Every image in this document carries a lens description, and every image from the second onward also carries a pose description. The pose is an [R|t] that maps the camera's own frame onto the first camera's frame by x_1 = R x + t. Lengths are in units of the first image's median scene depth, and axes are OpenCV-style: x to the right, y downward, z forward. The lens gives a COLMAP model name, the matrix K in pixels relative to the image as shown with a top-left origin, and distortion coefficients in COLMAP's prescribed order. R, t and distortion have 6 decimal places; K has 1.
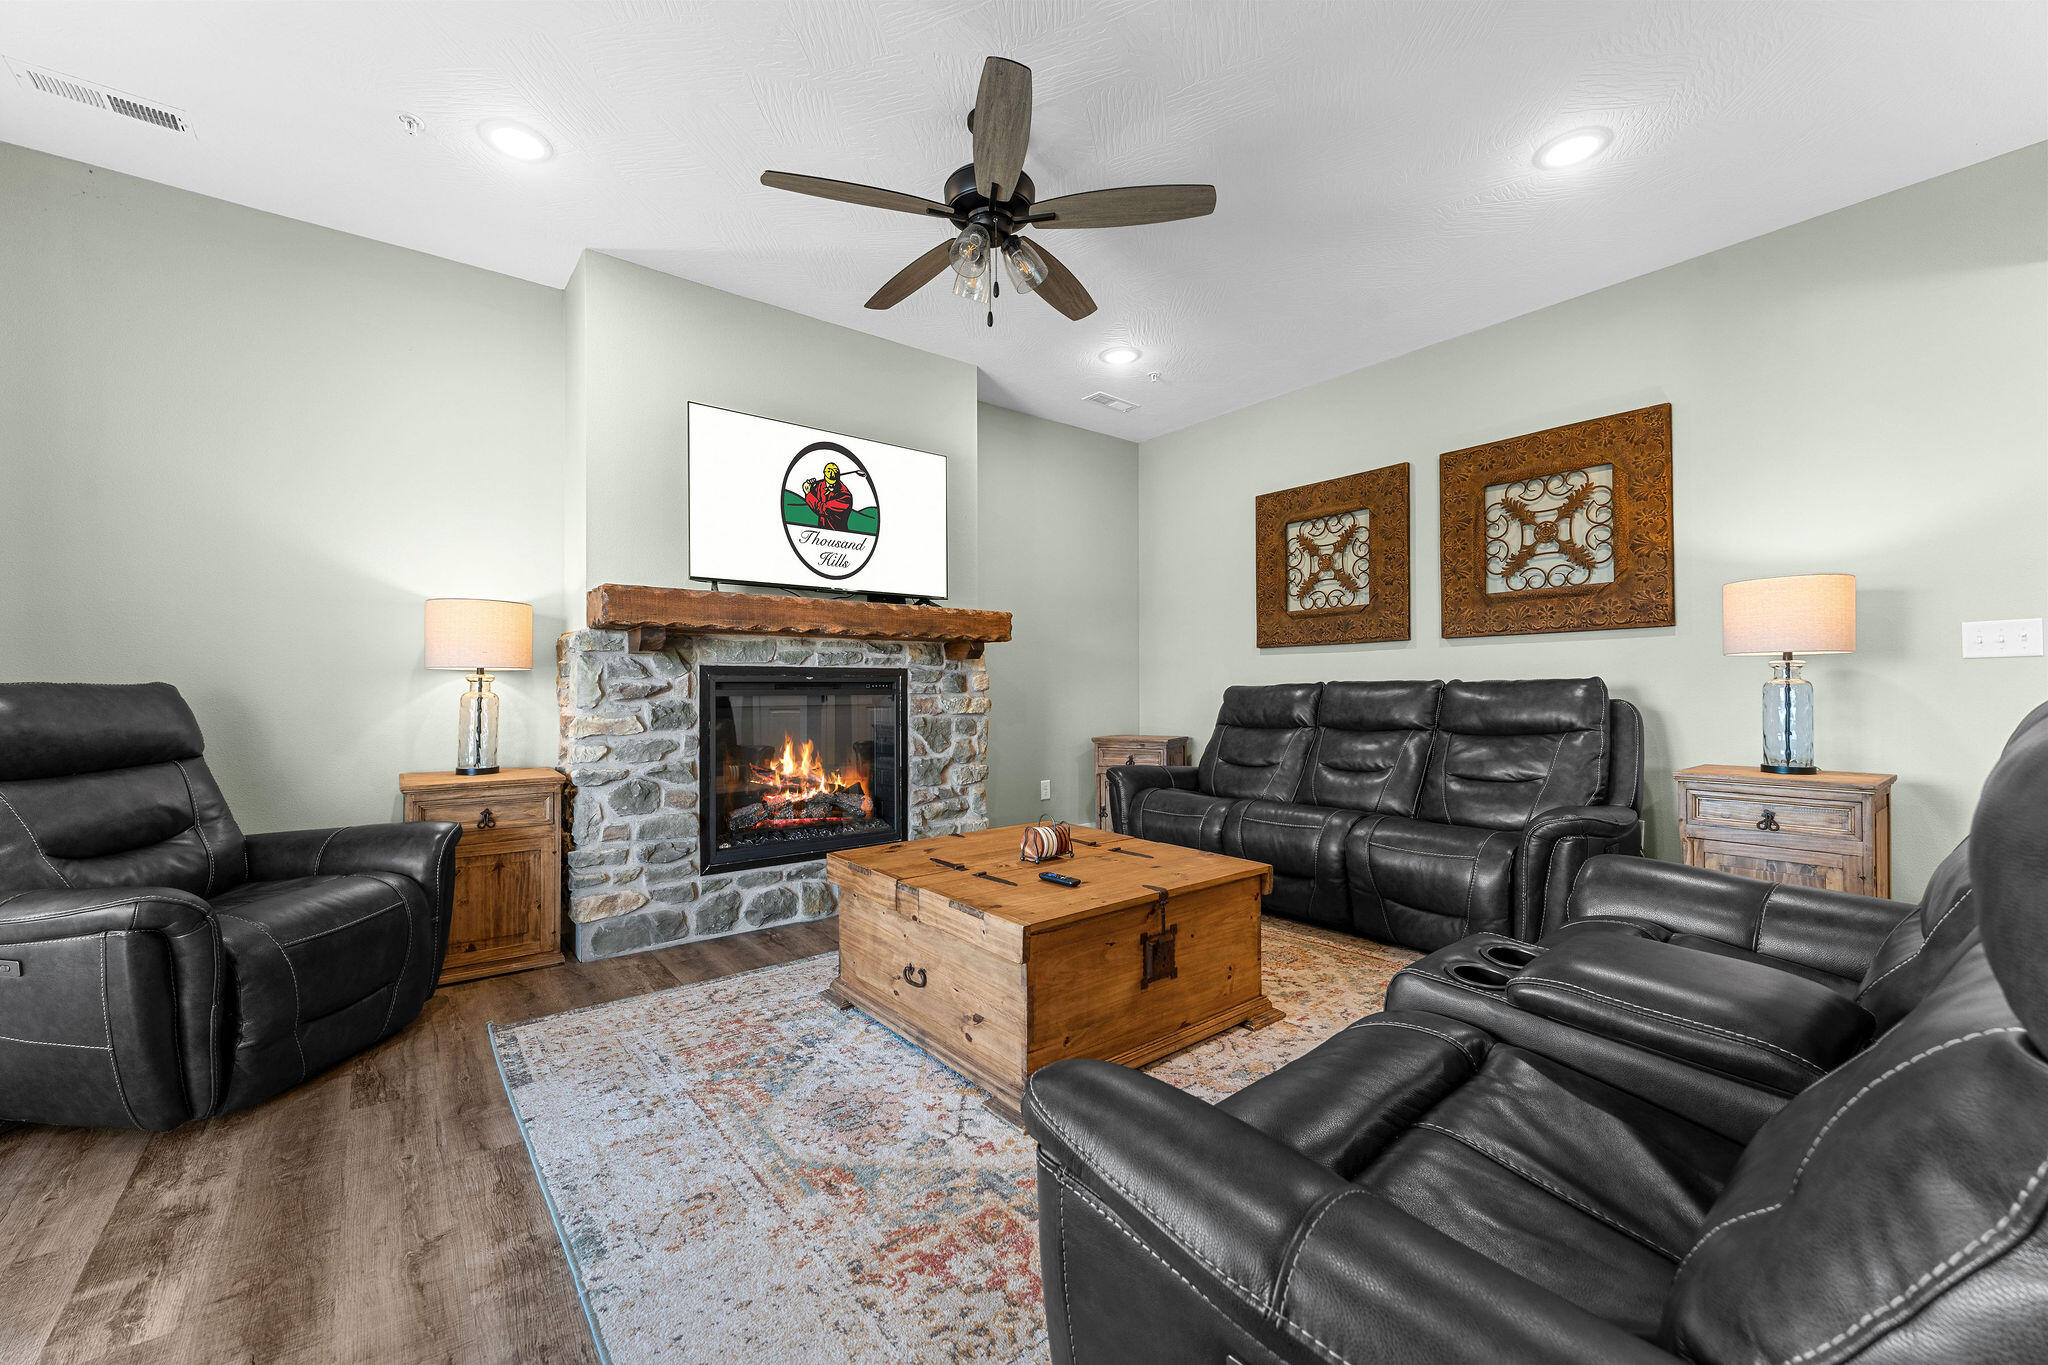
lens RADIAL K [[813.5, 0, 1038.3], [0, 813.5, 685.9], [0, 0, 1]] dist [-0.000120, 0.000050]
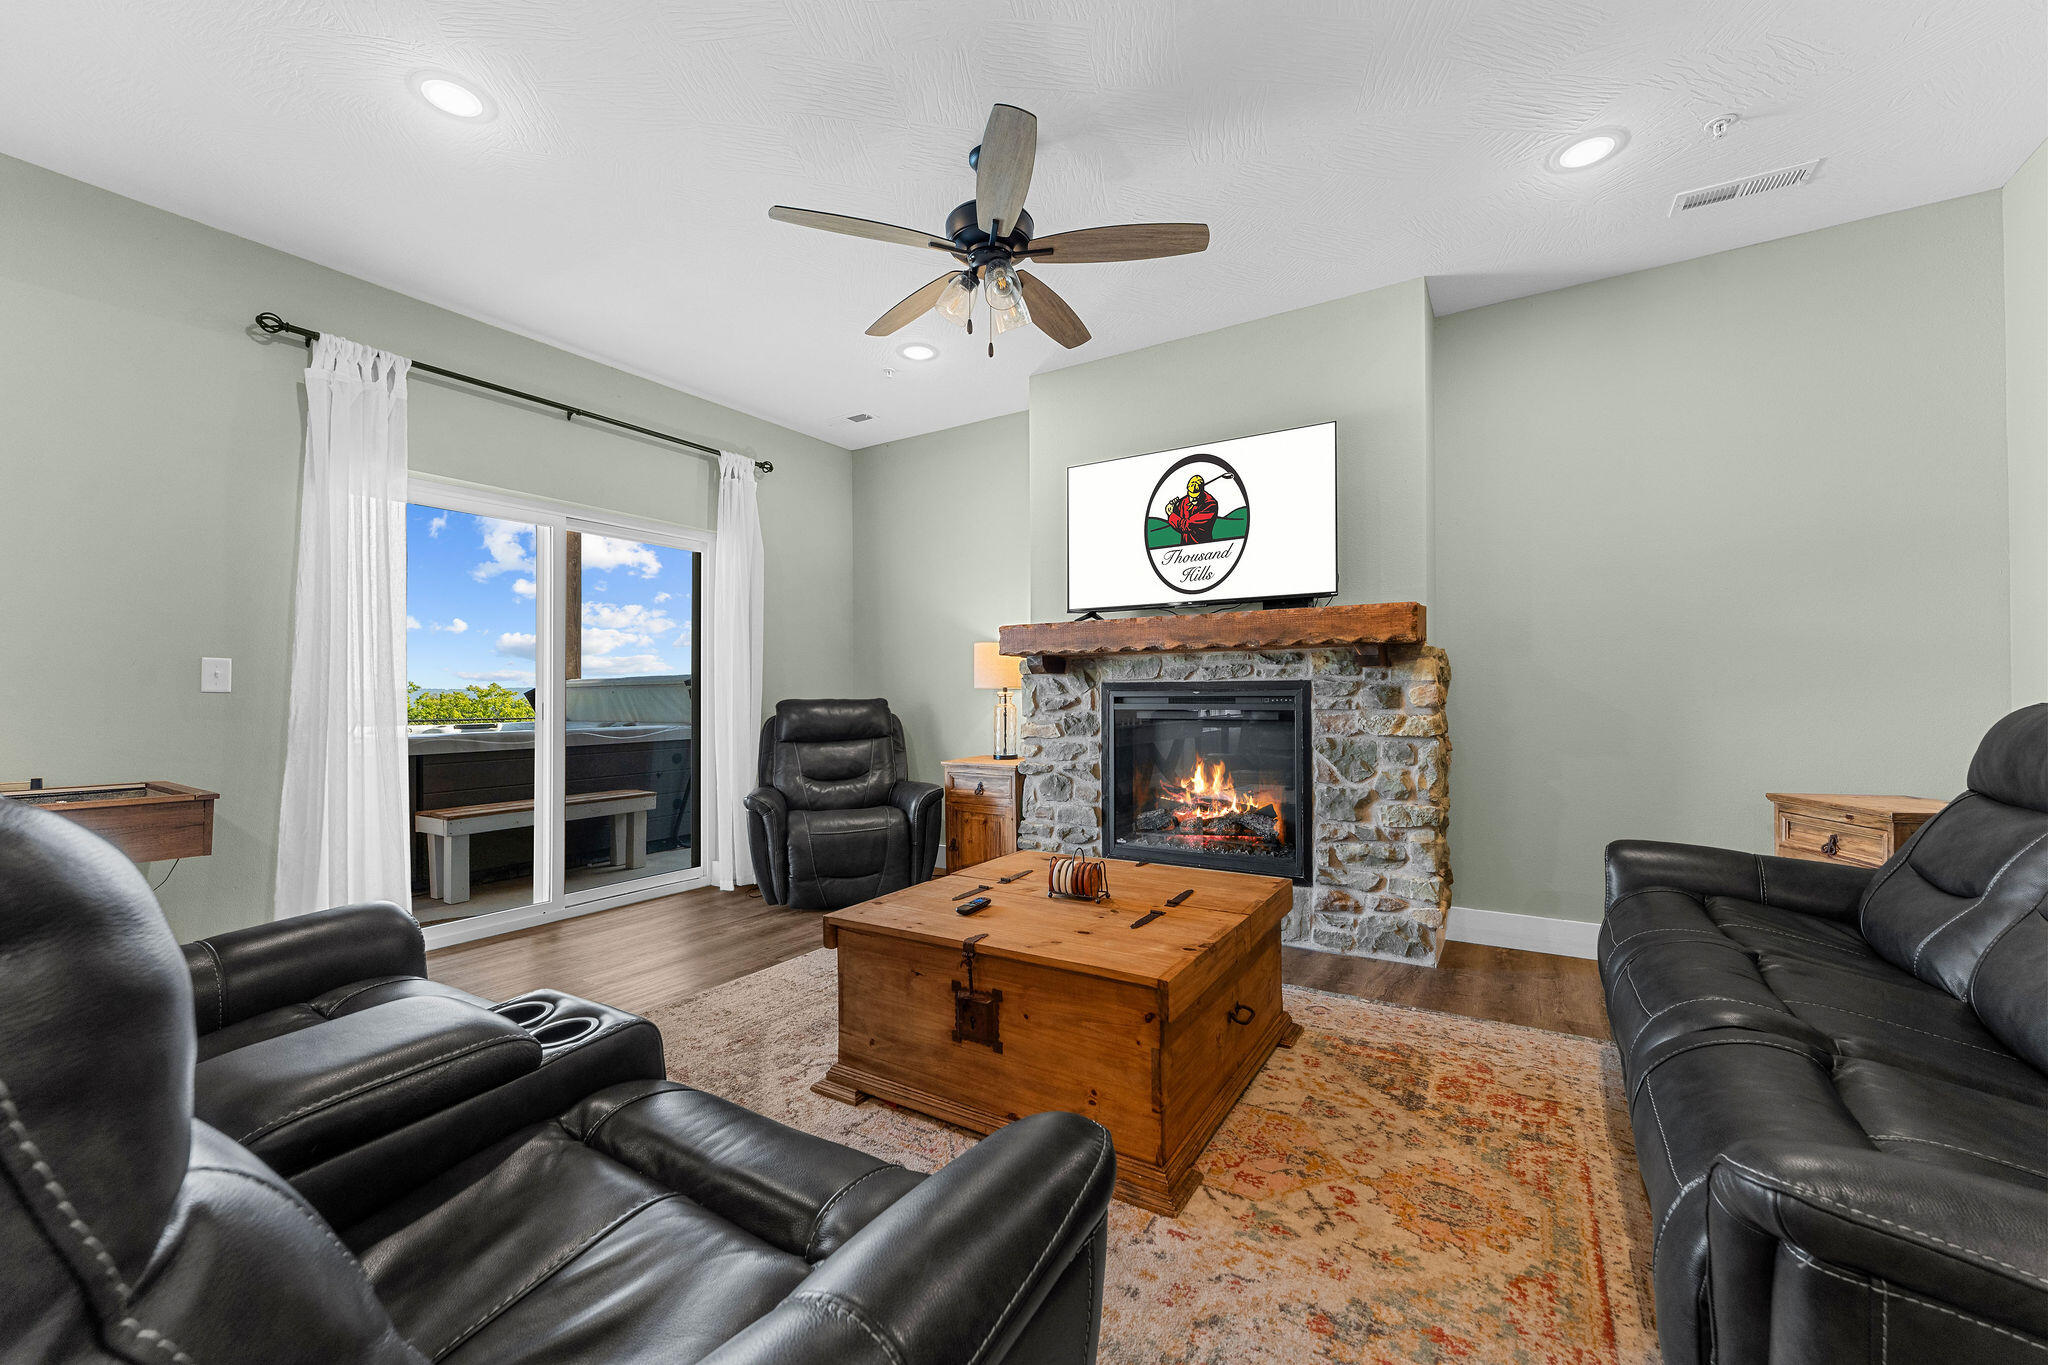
lens RADIAL K [[817.2, 0, 996.9], [0, 817.2, 692.2], [0, 0, 1]] dist [-0.000245, 0.000378]
pose [[0.304099, -0.000045, -0.952640, 0.621535], [0.008270, 0.999962, 0.002593, -0.015002], [0.952605, -0.008667, 0.304088, 0.465269]]
